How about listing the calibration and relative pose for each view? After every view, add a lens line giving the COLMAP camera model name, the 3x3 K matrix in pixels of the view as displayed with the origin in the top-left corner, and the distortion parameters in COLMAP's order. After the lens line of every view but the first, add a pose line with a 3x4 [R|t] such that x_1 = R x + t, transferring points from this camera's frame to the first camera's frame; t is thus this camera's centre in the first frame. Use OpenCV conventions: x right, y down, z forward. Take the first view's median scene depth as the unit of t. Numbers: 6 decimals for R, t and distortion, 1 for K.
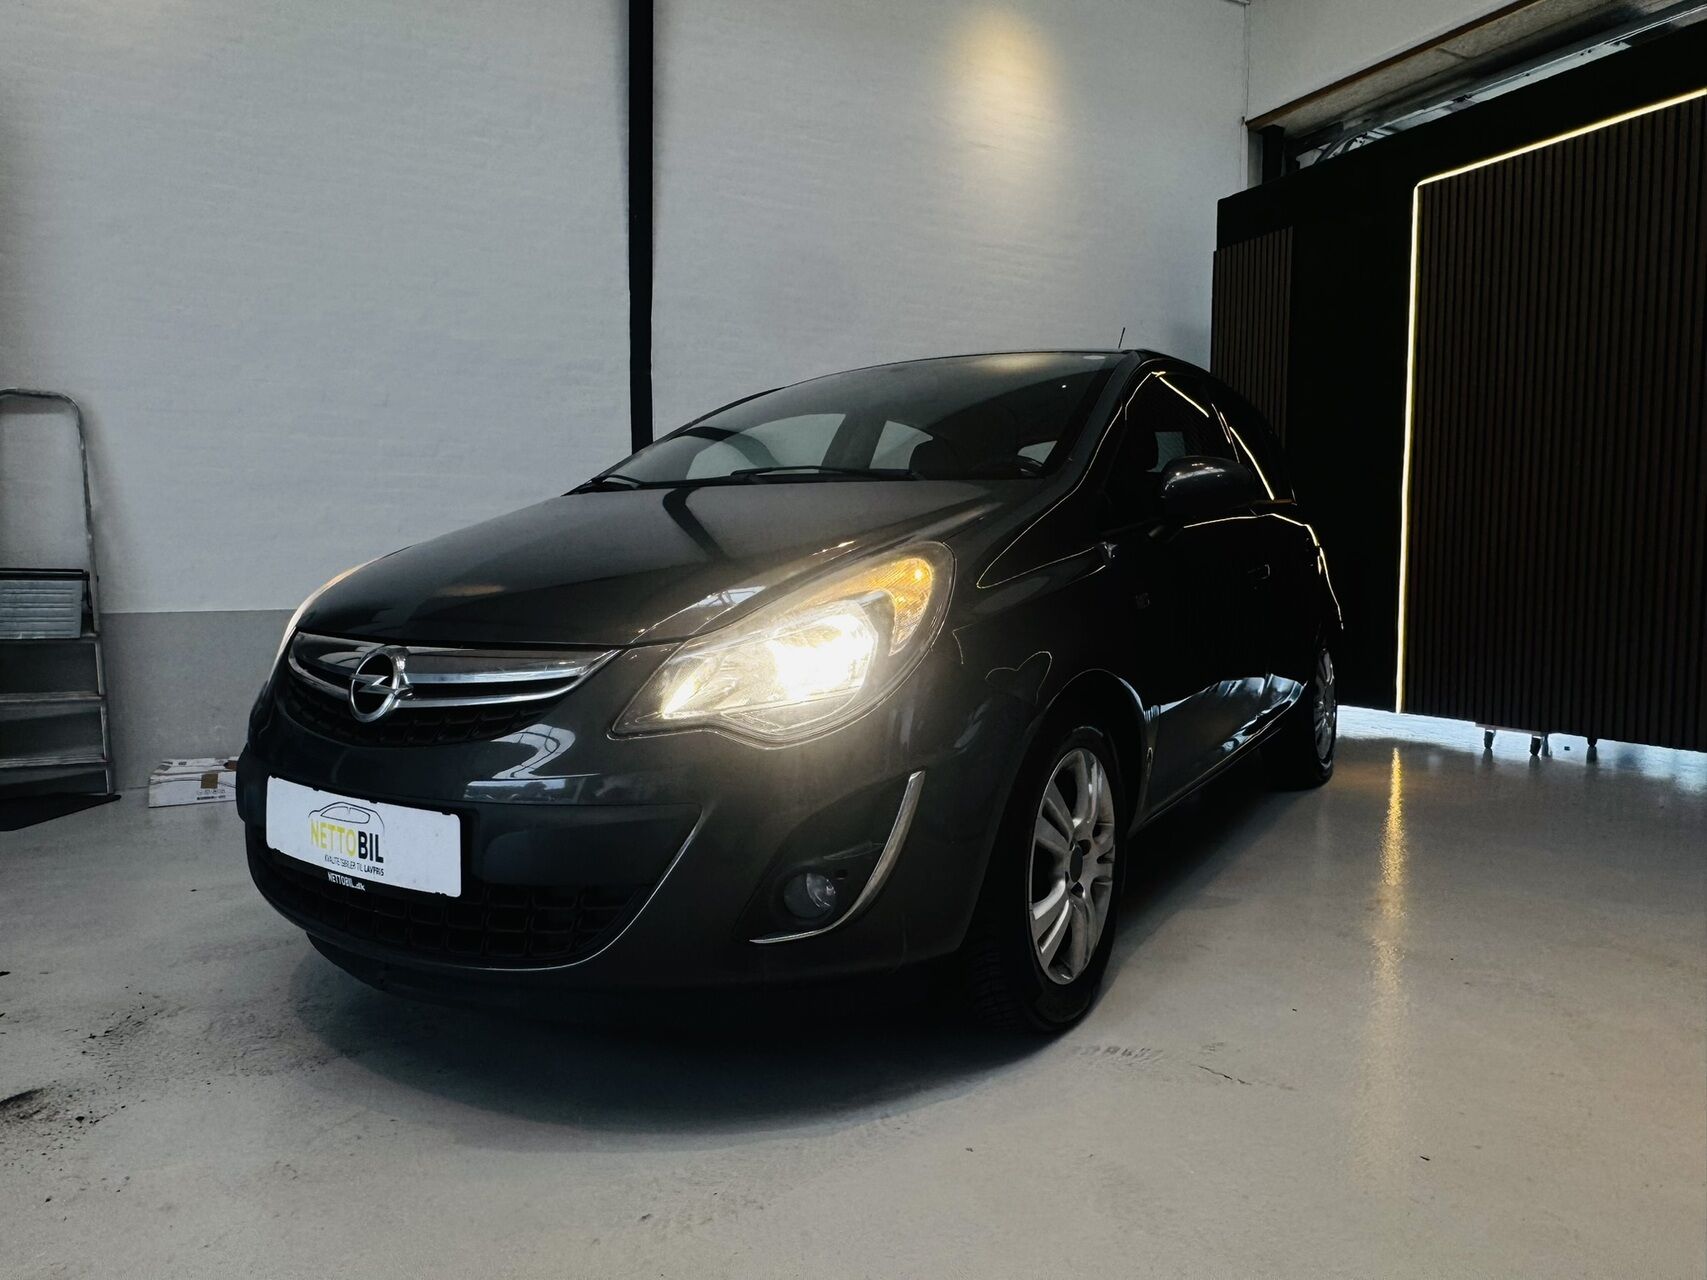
lens RADIAL K [[1125.0, 0, 836.2], [0, 1125.0, 602.8], [0, 0, 1]] dist [-0.000750, 0.000898]
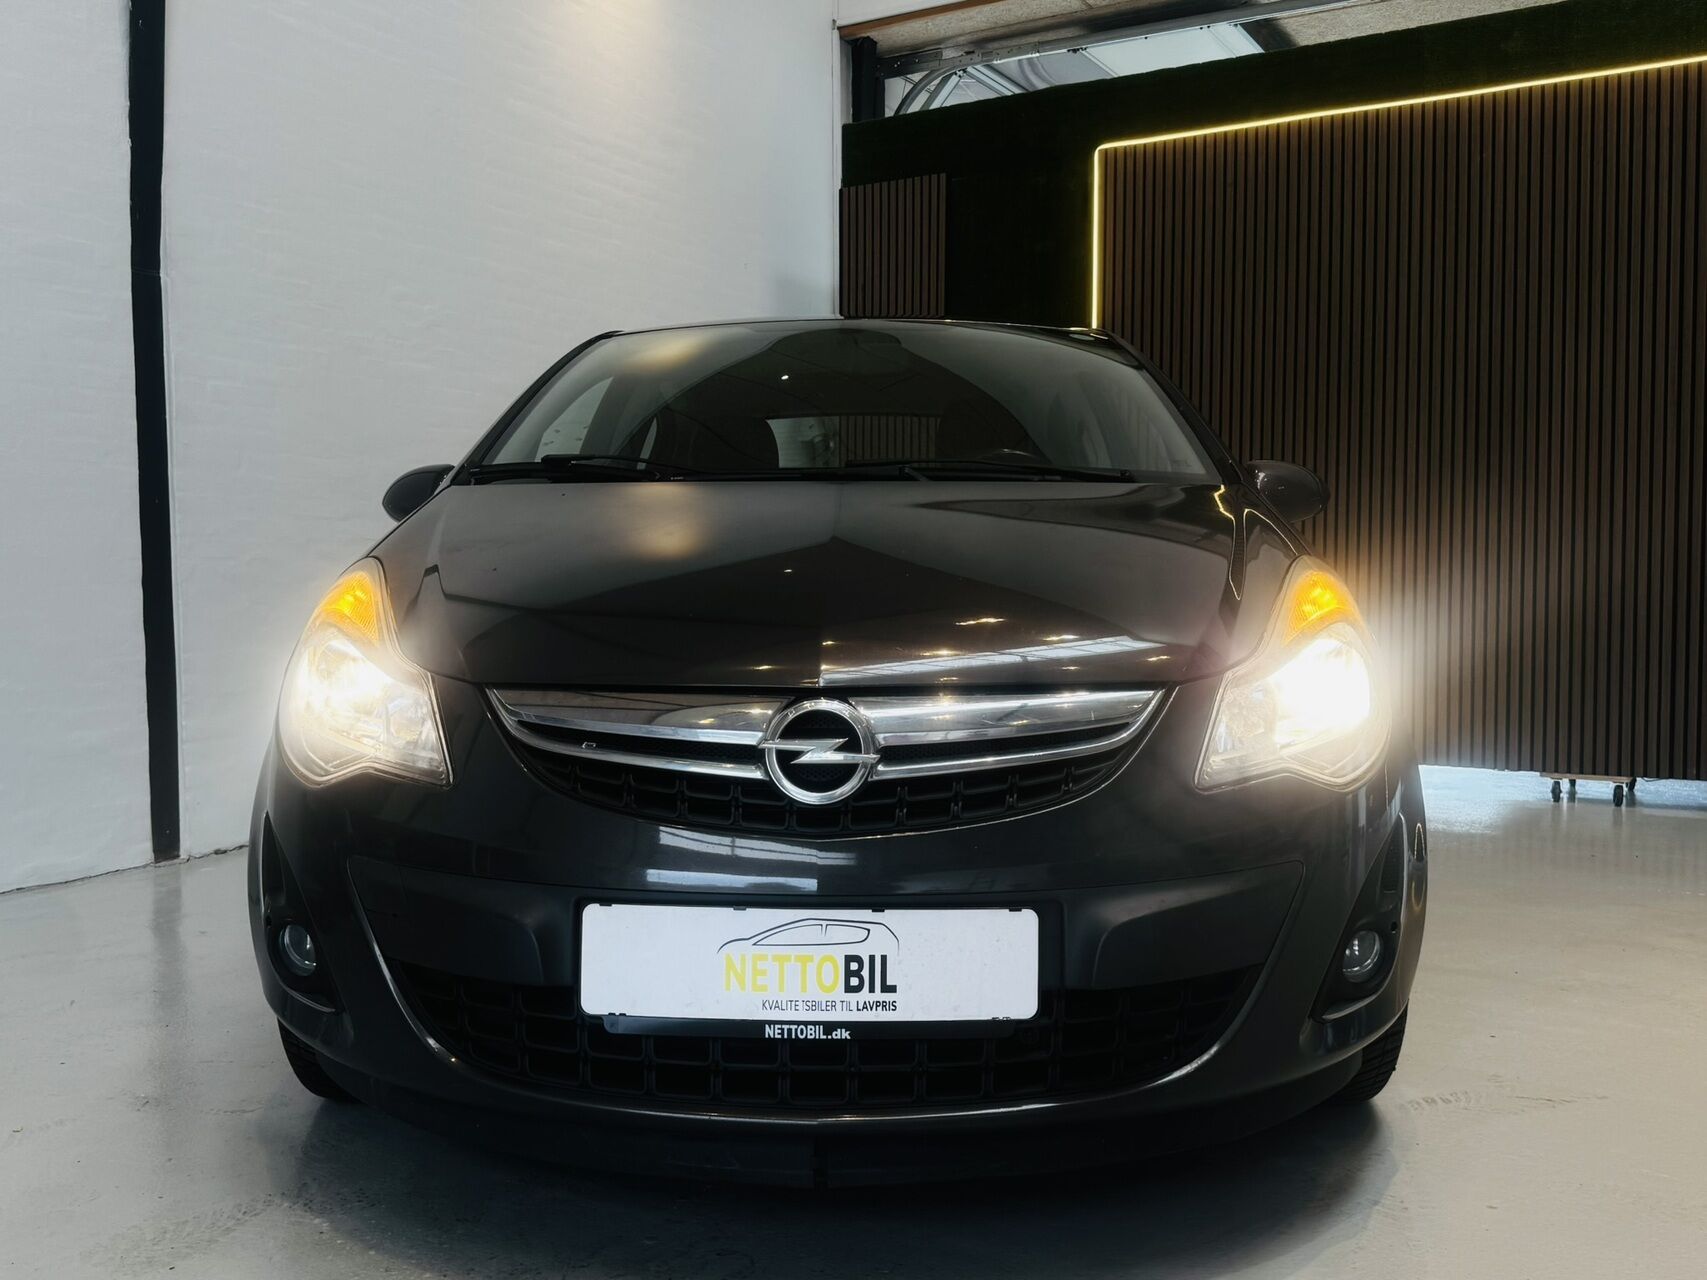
lens RADIAL K [[1592.8, 0, 851.3], [0, 1592.8, 591.7], [0, 0, 1]] dist [0.135441, -0.242733]
pose [[0.845116, -0.009110, 0.534505, -0.941175], [0.021978, 0.999601, -0.017714, -0.011866], [-0.534131, 0.026718, 0.844980, 0.117697]]
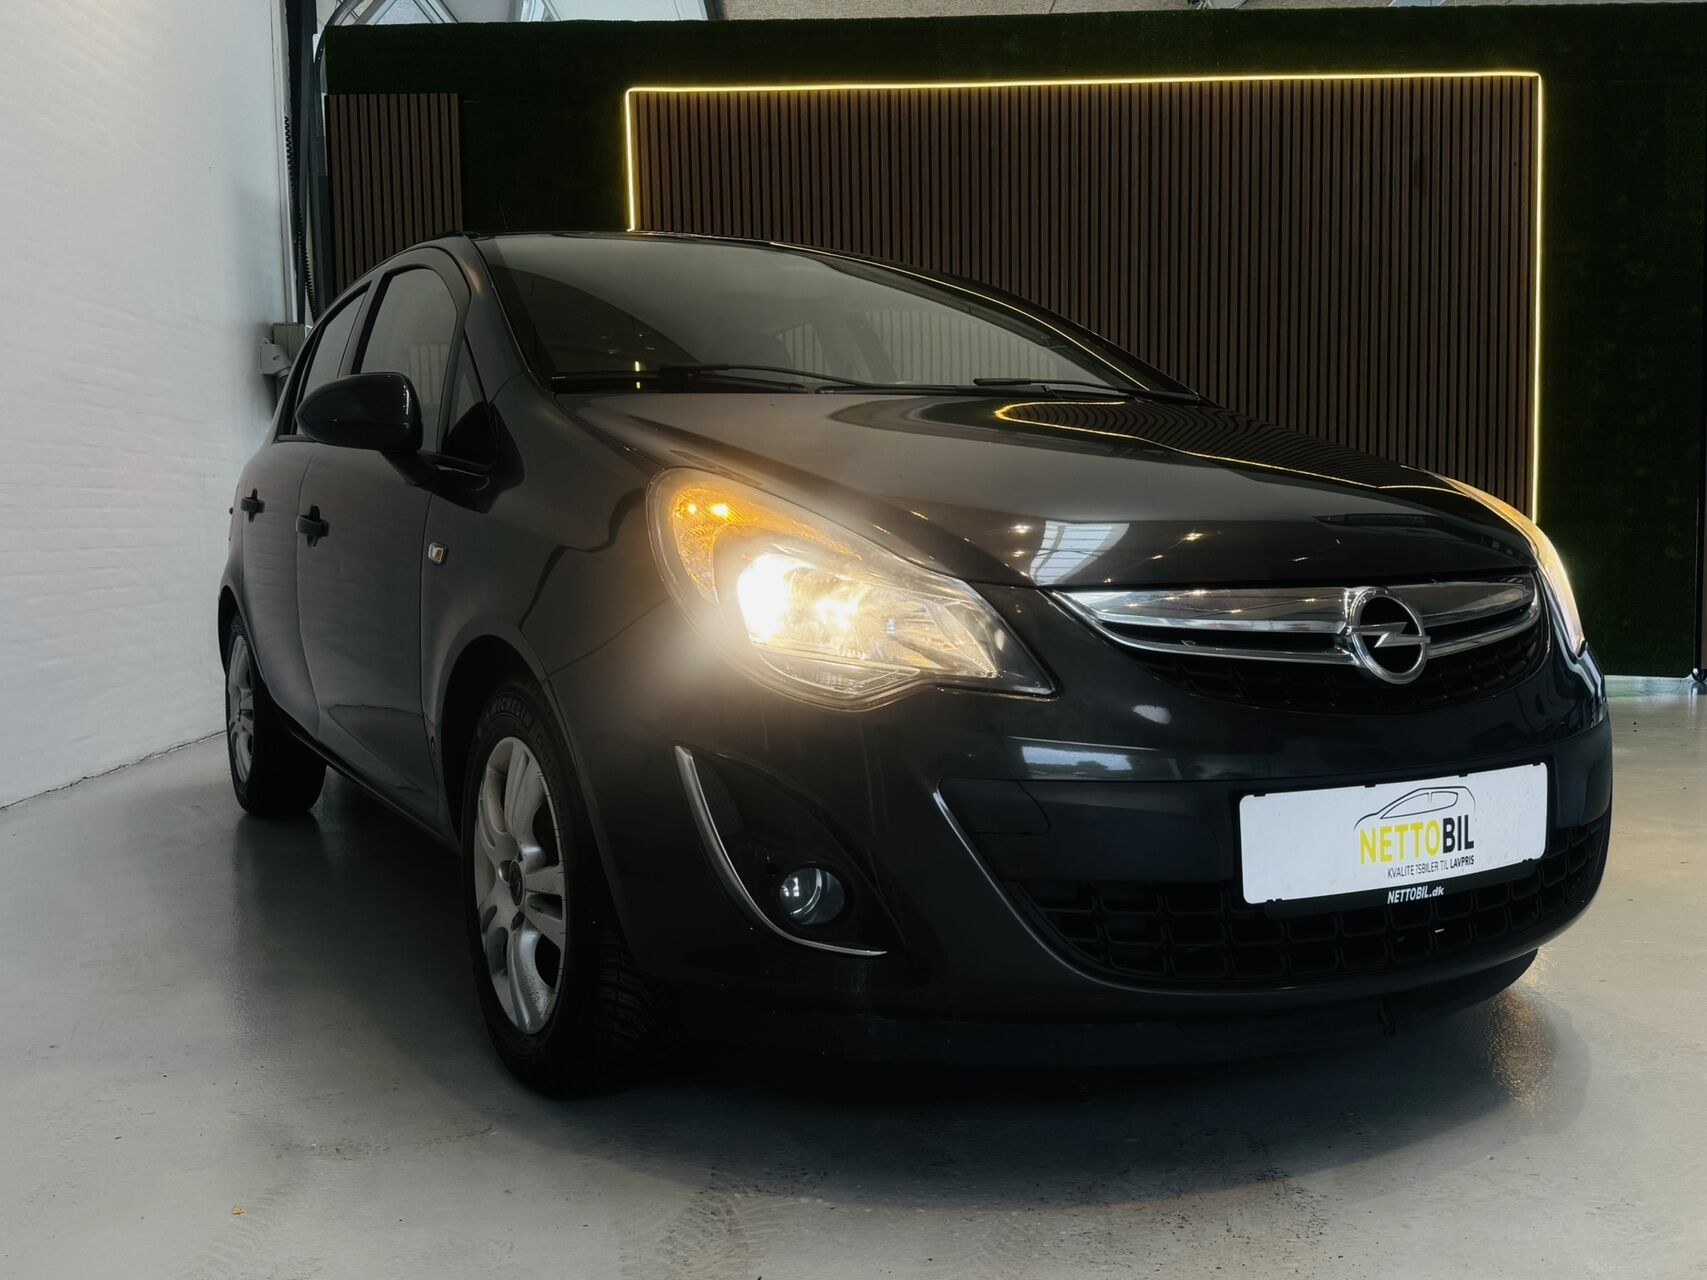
lens RADIAL K [[1592.8, 0, 851.3], [0, 1592.8, 591.7], [0, 0, 1]] dist [0.135441, -0.242733]
pose [[0.450897, -0.045423, 0.891420, -1.560924], [0.052863, 0.998310, 0.024130, -0.004085], [-0.891009, 0.036243, 0.452536, 0.826749]]
